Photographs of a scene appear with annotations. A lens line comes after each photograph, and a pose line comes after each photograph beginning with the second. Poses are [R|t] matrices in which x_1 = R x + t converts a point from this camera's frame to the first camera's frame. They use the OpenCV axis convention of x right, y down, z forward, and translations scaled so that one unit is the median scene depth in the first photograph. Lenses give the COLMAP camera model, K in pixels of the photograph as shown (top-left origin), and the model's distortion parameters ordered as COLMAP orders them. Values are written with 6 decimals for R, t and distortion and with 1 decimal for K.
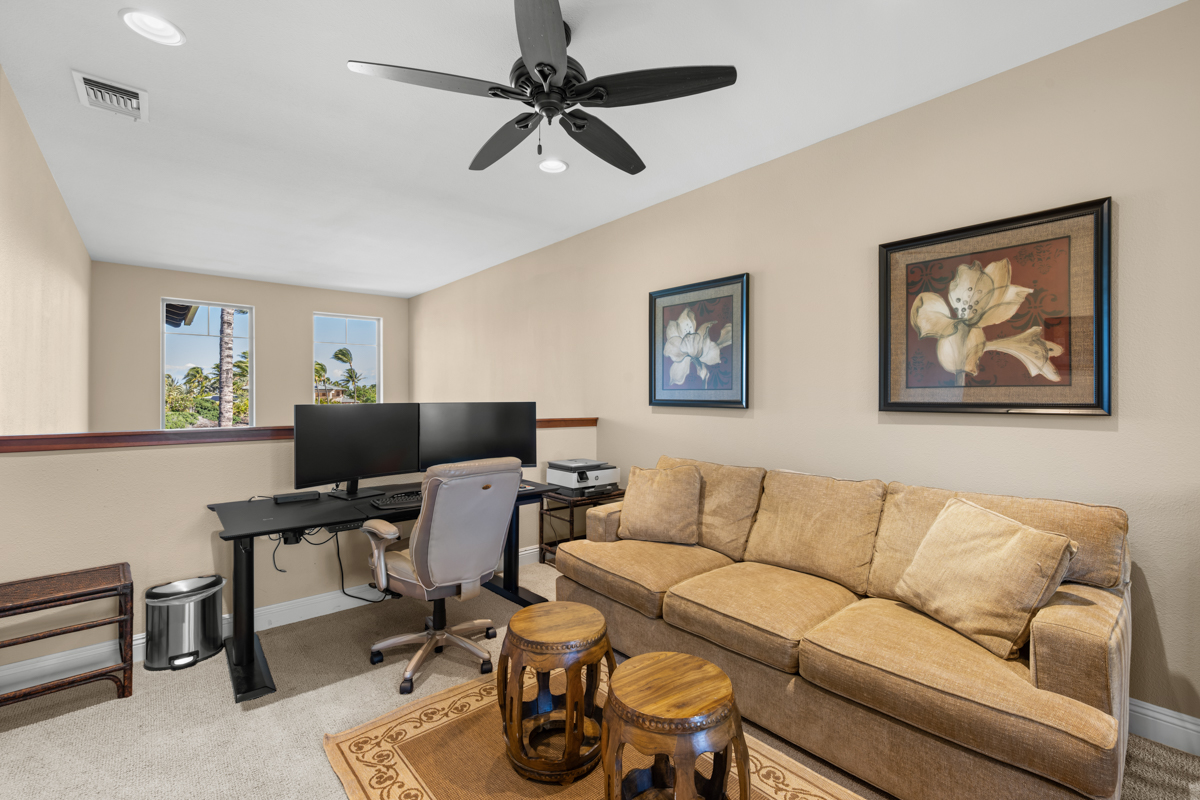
lens RADIAL K [[518.4, 0, 605.7], [0, 518.4, 396.3], [0, 0, 1]] dist [0.000667, -0.000042]
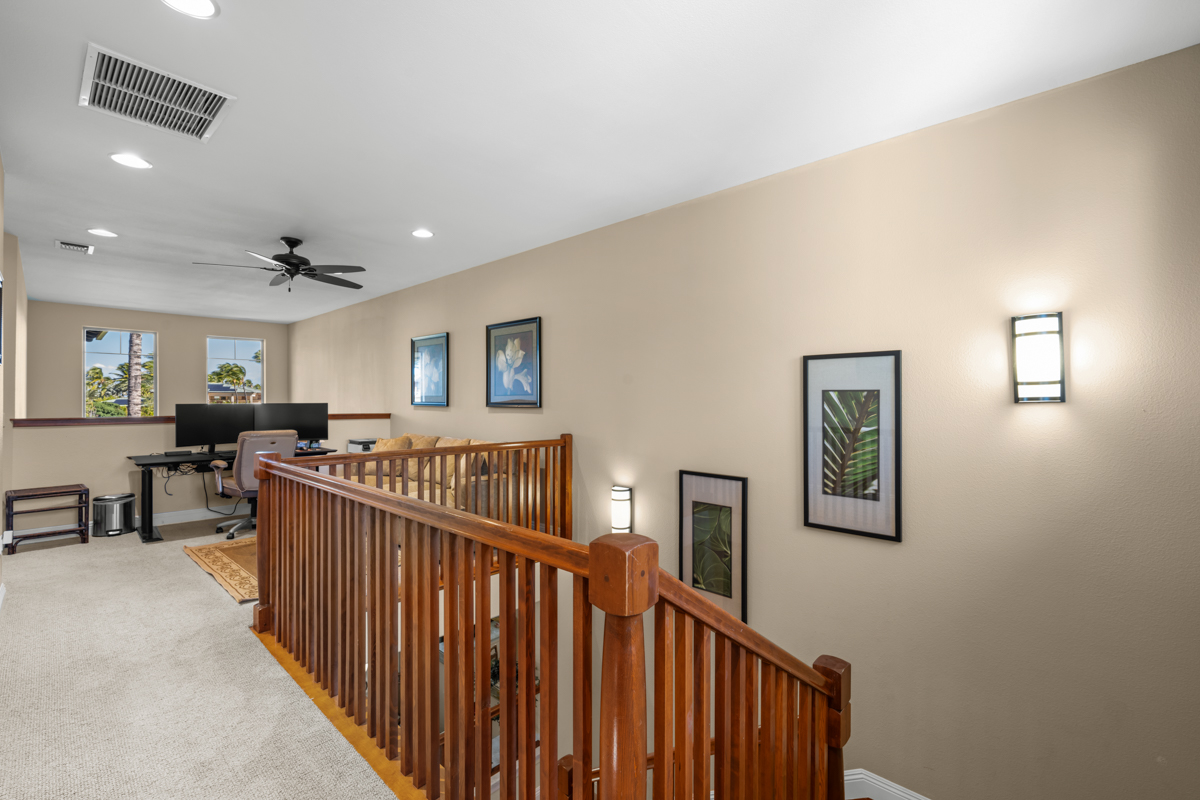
lens RADIAL K [[528.2, 0, 603.2], [0, 528.2, 394.9], [0, 0, 1]] dist [0.003056, 0.000182]
pose [[0.995511, 0.001779, 0.094628, 0.765881], [-0.000848, 0.999951, -0.009875, 0.000544], [-0.094641, 0.009750, 0.995464, -1.072591]]
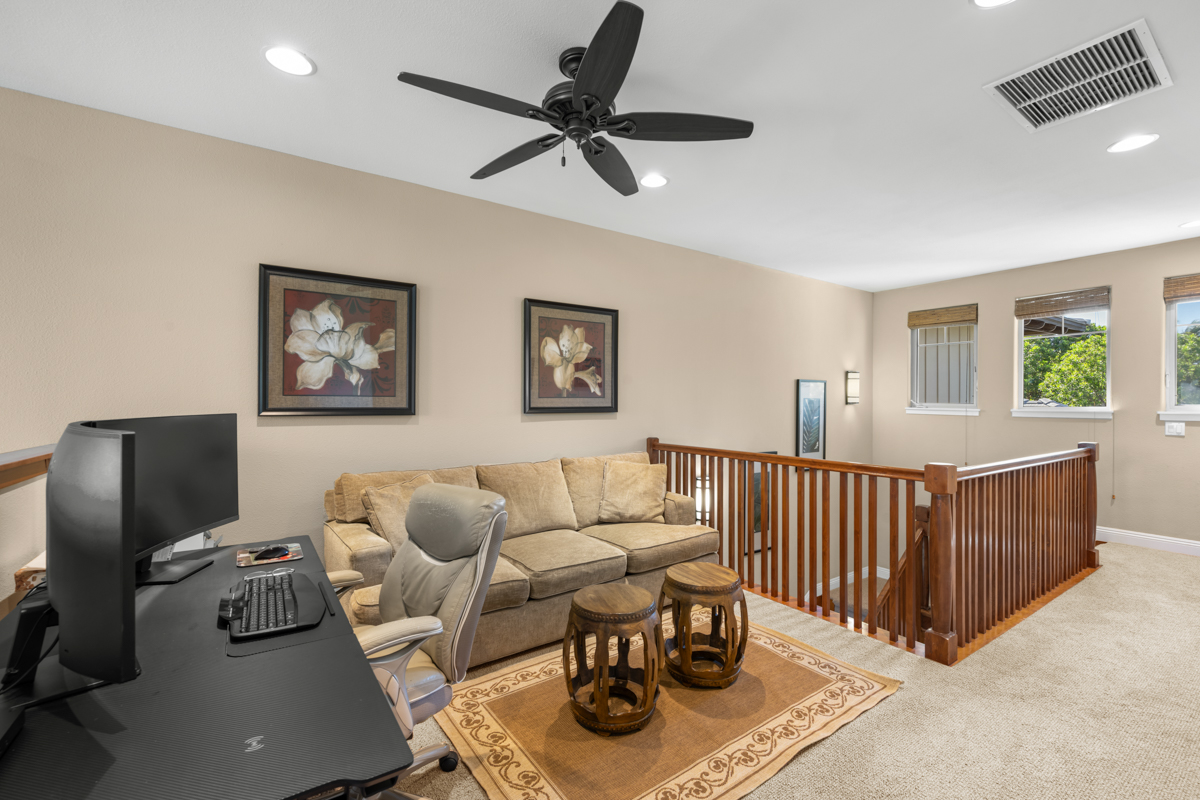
lens RADIAL K [[518.4, 0, 605.7], [0, 518.4, 396.3], [0, 0, 1]] dist [0.000667, -0.000042]
pose [[0.102485, 0.015216, 0.994618, -0.852566], [0.002455, 0.999876, -0.015549, 0.003504], [-0.994732, 0.004035, 0.102435, 0.613986]]
